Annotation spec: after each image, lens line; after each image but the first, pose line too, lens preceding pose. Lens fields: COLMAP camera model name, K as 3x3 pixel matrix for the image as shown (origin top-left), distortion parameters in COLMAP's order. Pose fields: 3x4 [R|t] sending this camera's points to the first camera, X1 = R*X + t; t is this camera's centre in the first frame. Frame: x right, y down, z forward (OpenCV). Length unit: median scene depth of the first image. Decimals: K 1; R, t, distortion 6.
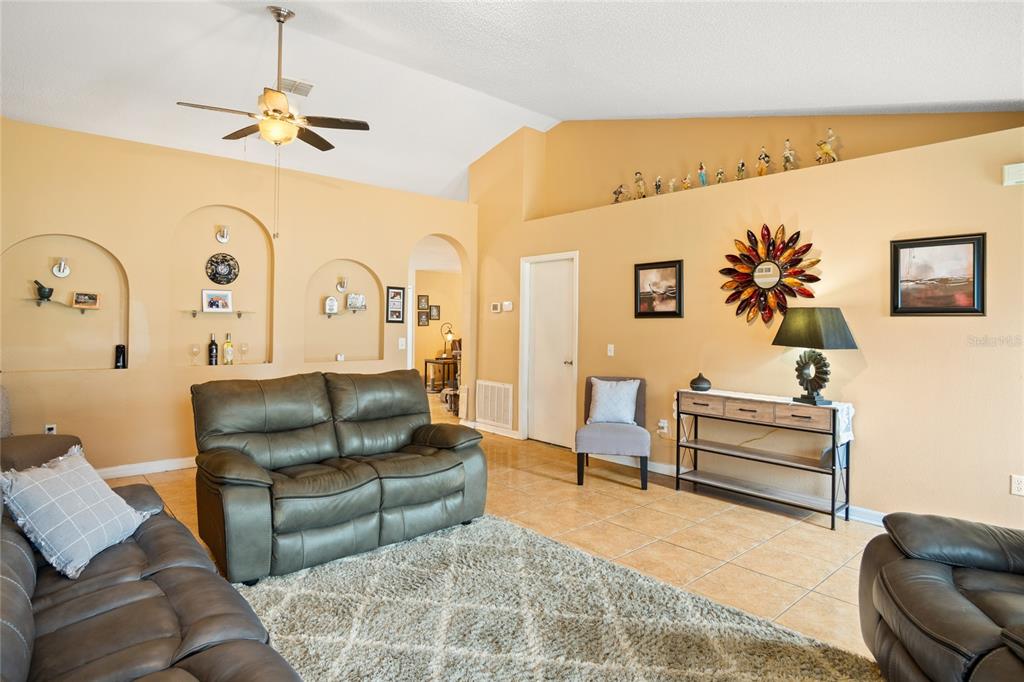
lens RADIAL K [[554.3, 0, 508.3], [0, 554.3, 339.0], [0, 0, 1]] dist [-0.022333, -0.000081]
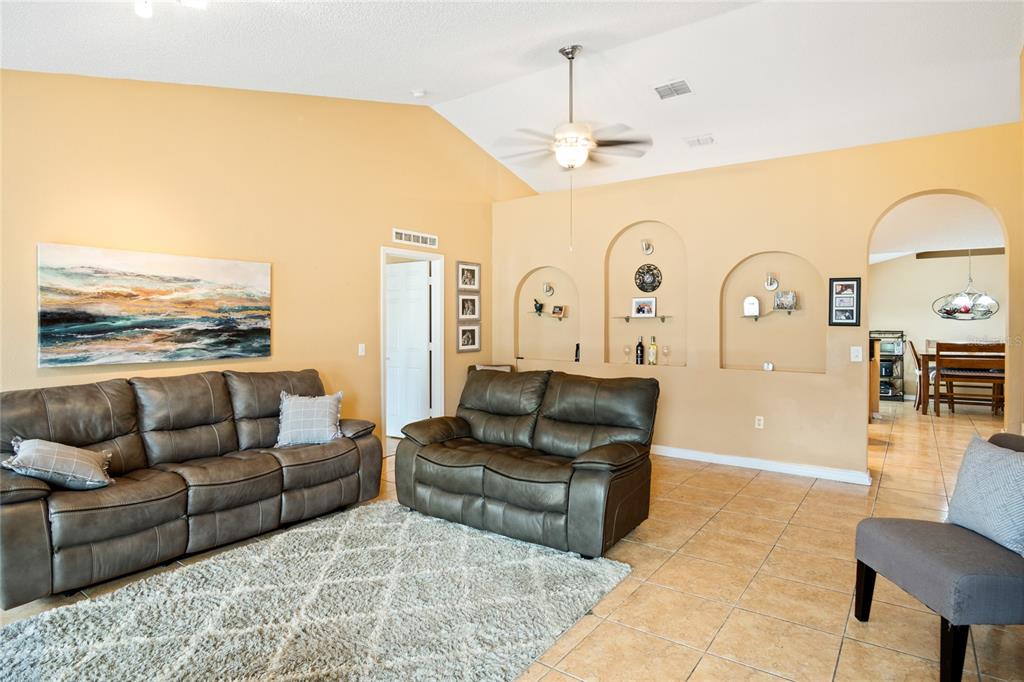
lens RADIAL K [[554.3, 0, 508.3], [0, 554.3, 339.0], [0, 0, 1]] dist [-0.022333, -0.000081]
pose [[0.237702, 0.013124, -0.971249, 0.554562], [-0.027671, 0.999594, 0.006735, -0.005203], [0.970944, 0.025274, 0.237969, 0.518317]]
